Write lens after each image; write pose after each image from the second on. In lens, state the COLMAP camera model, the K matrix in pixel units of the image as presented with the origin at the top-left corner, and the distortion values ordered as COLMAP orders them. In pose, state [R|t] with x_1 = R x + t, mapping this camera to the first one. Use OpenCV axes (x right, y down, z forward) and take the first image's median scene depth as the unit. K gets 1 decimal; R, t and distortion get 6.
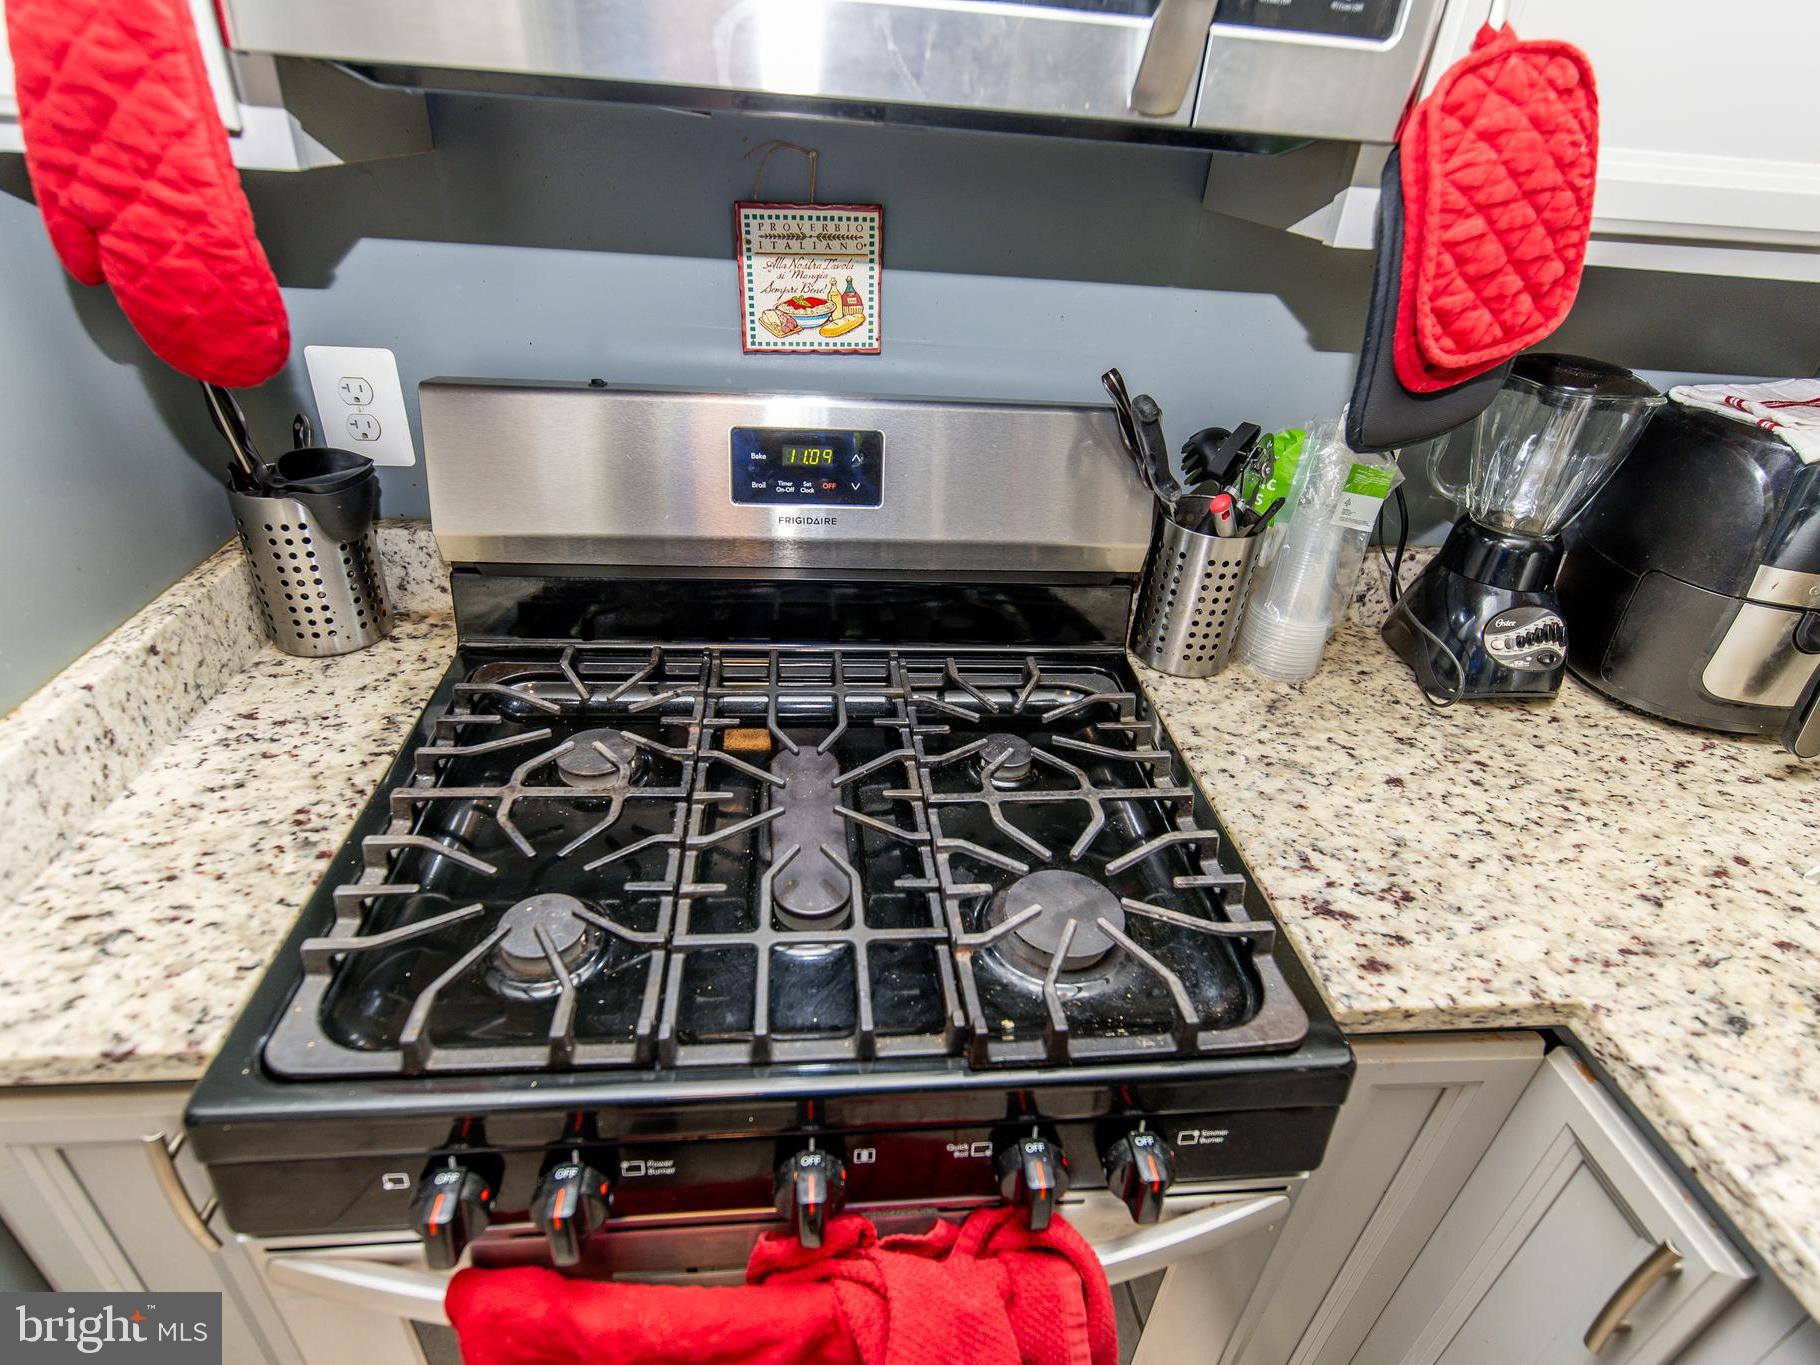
lens RADIAL K [[956.1, 0, 905.7], [0, 956.1, 676.7], [0, 0, 1]] dist [-0.001172, -0.001371]
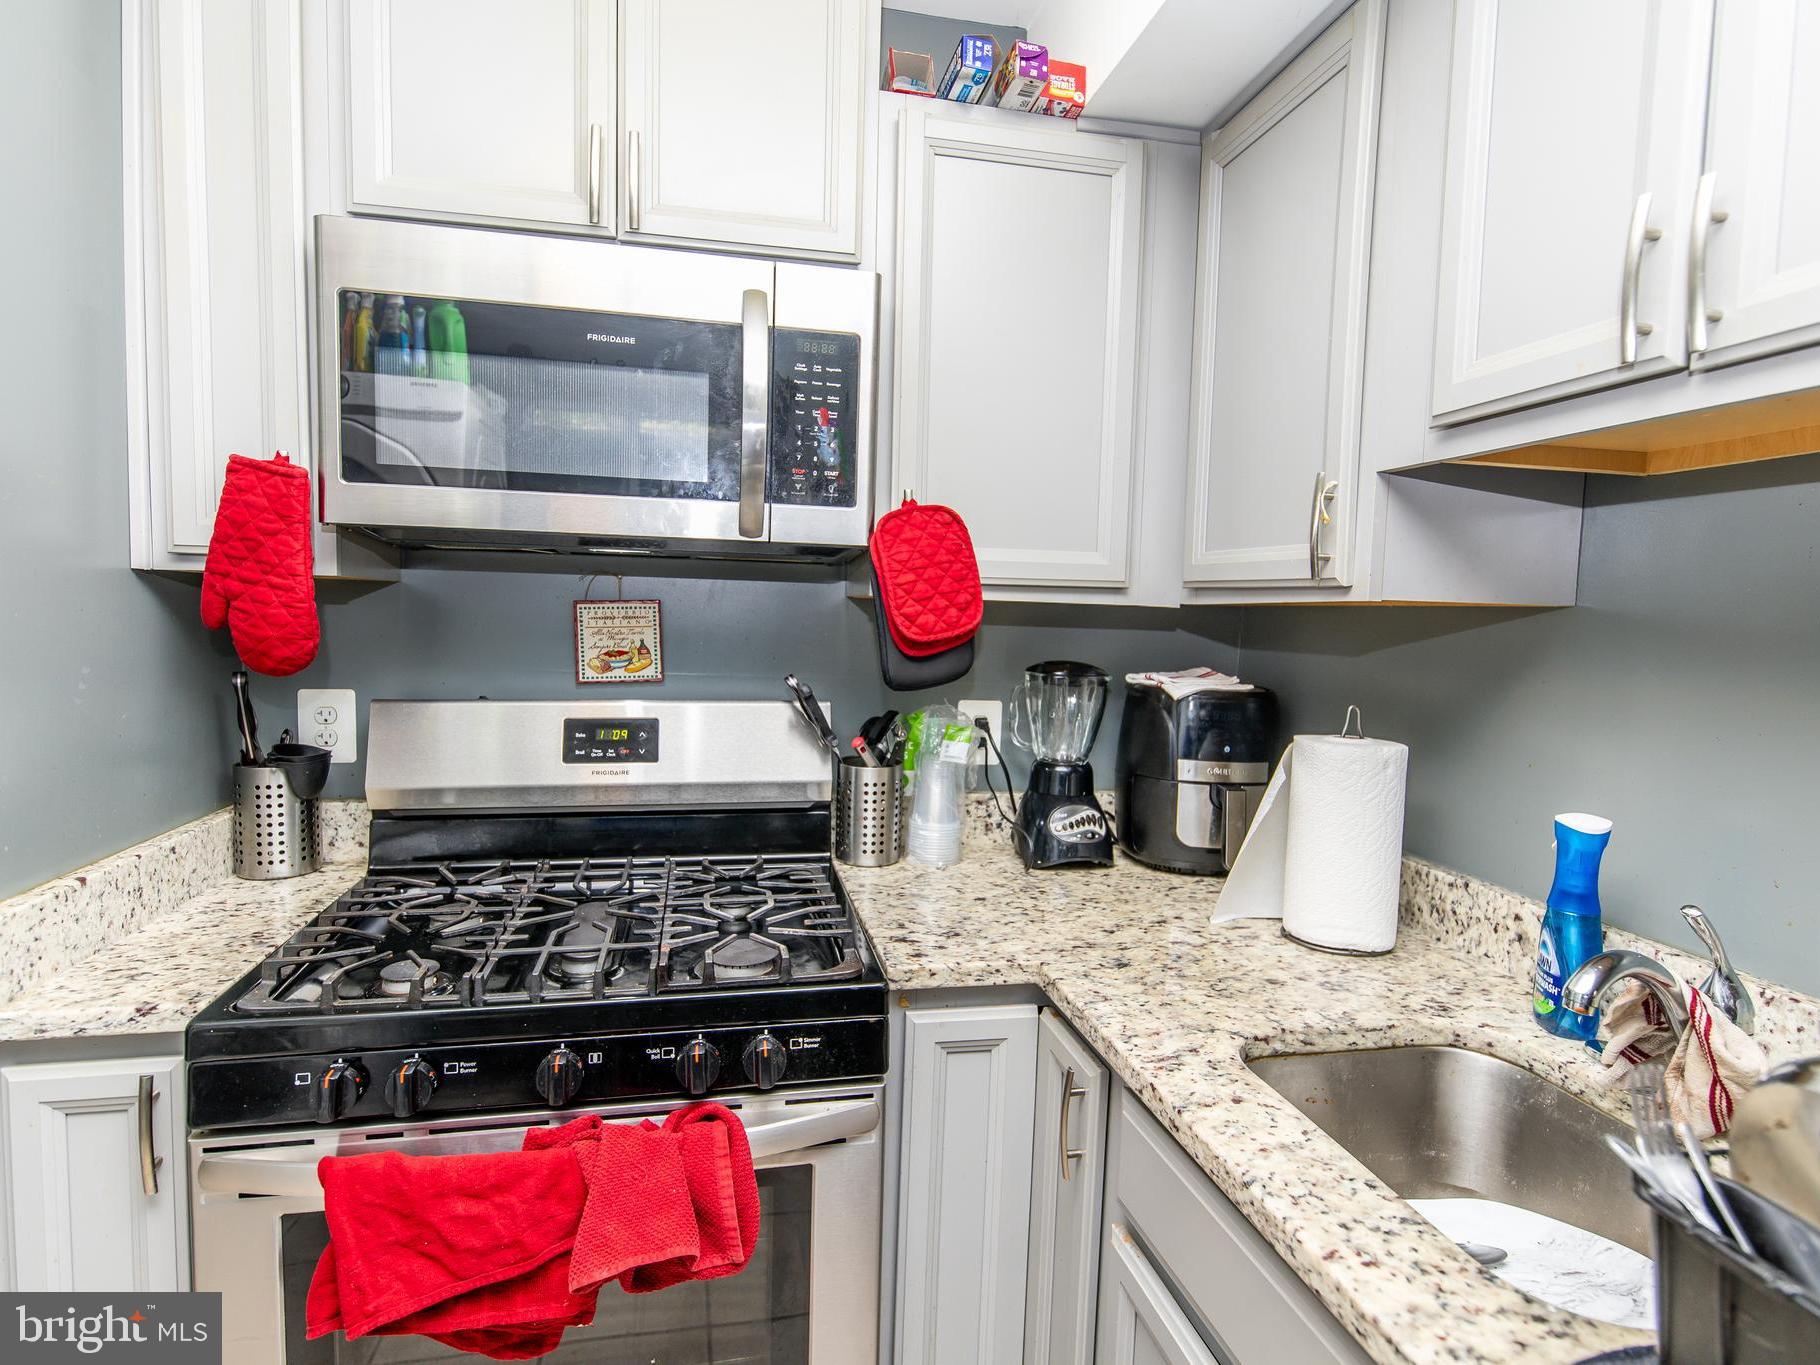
lens RADIAL K [[956.1, 0, 905.7], [0, 956.1, 676.7], [0, 0, 1]] dist [-0.001172, -0.001371]
pose [[0.993188, -0.047694, 0.106318, 0.233057], [0.089969, 0.893703, -0.439546, 0.455637], [-0.074053, 0.446117, 0.891906, -0.555139]]
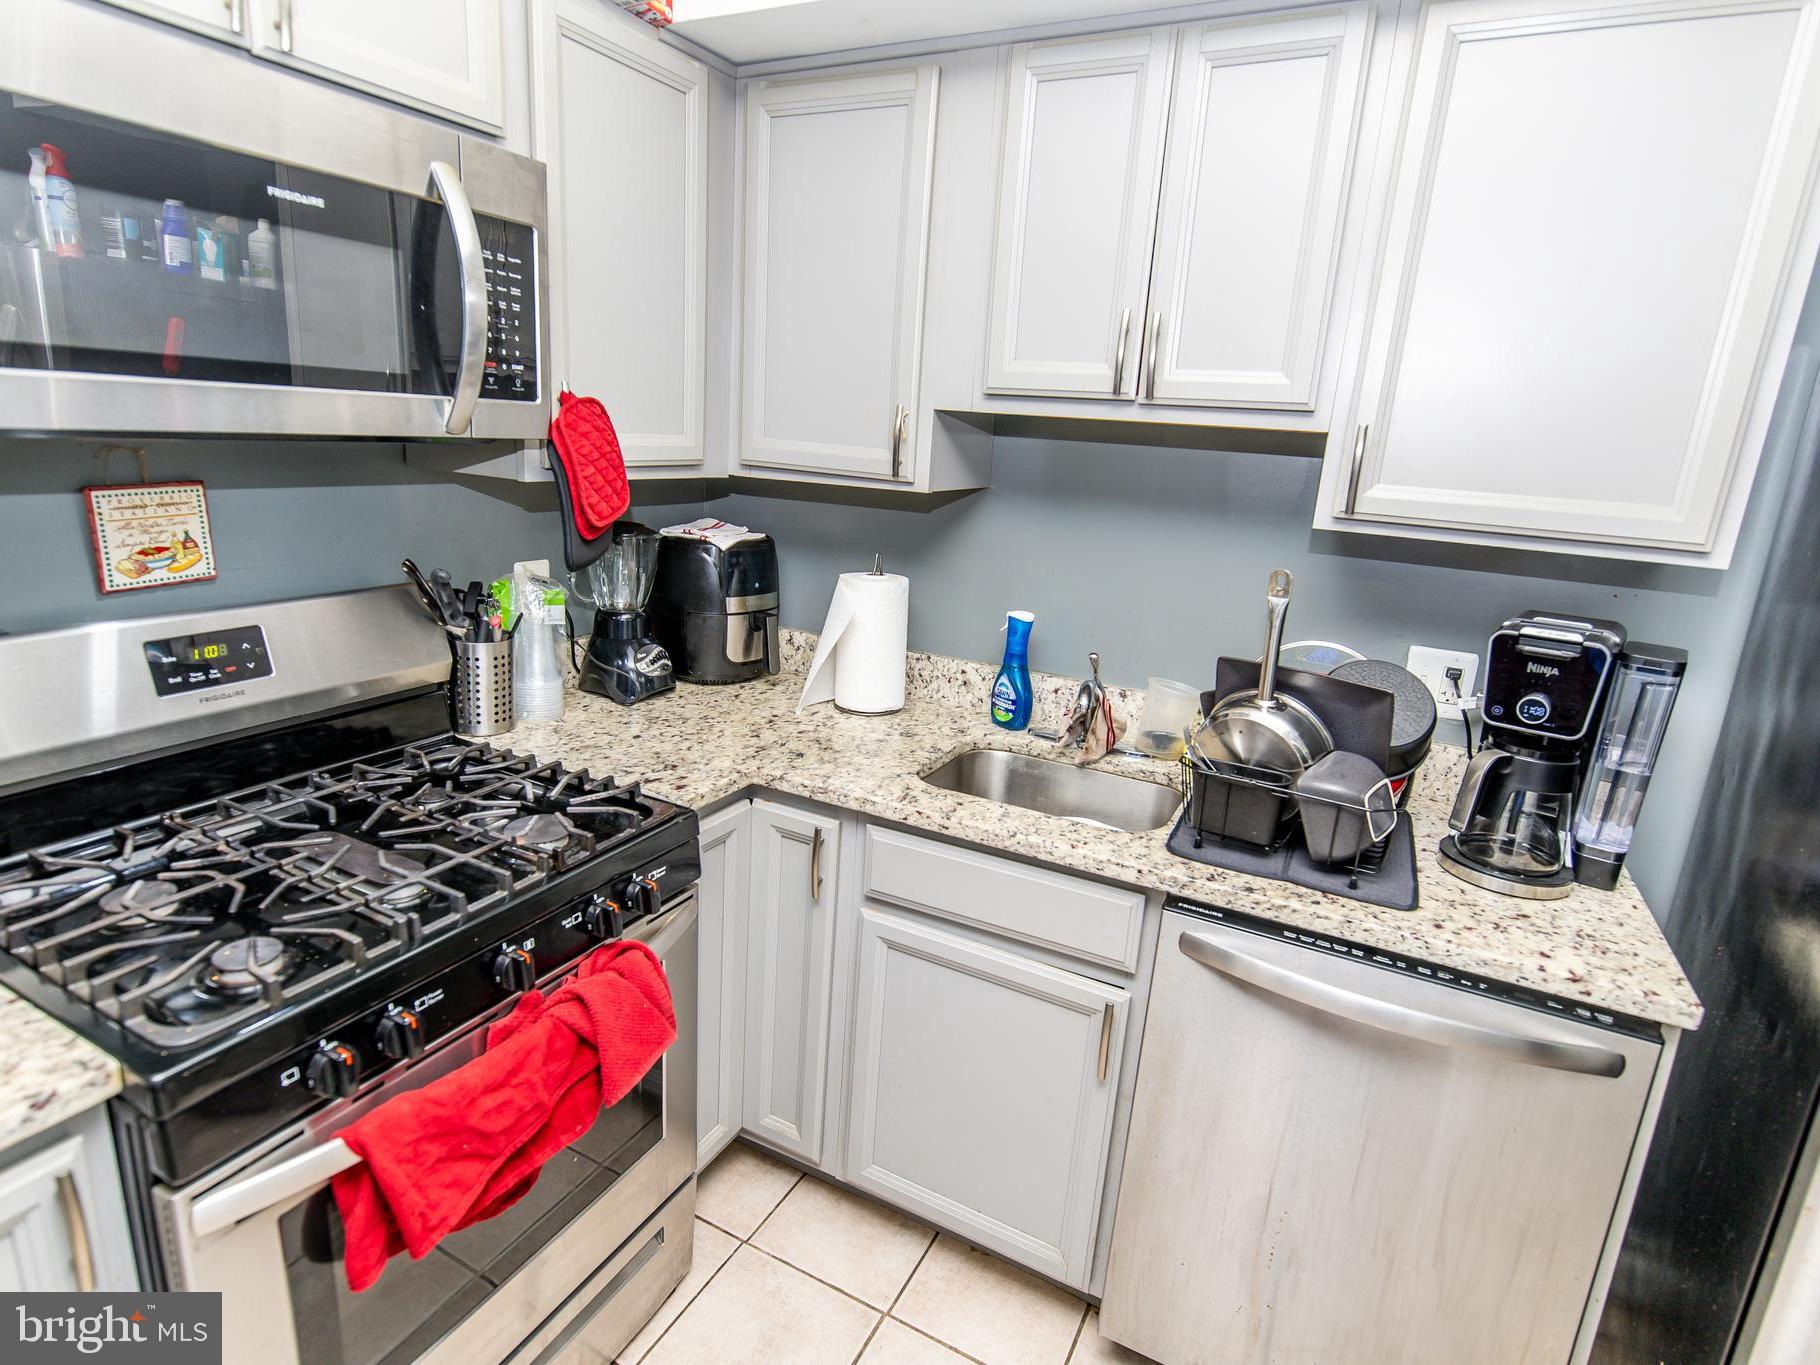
lens RADIAL K [[969.2, 0, 909.0], [0, 969.2, 666.6], [0, 0, 1]] dist [0.000657, -0.000901]
pose [[0.549095, -0.236647, 0.801557, -0.682762], [0.403172, 0.915105, -0.006017, 0.206991], [-0.732084, 0.326469, 0.597888, -0.574407]]
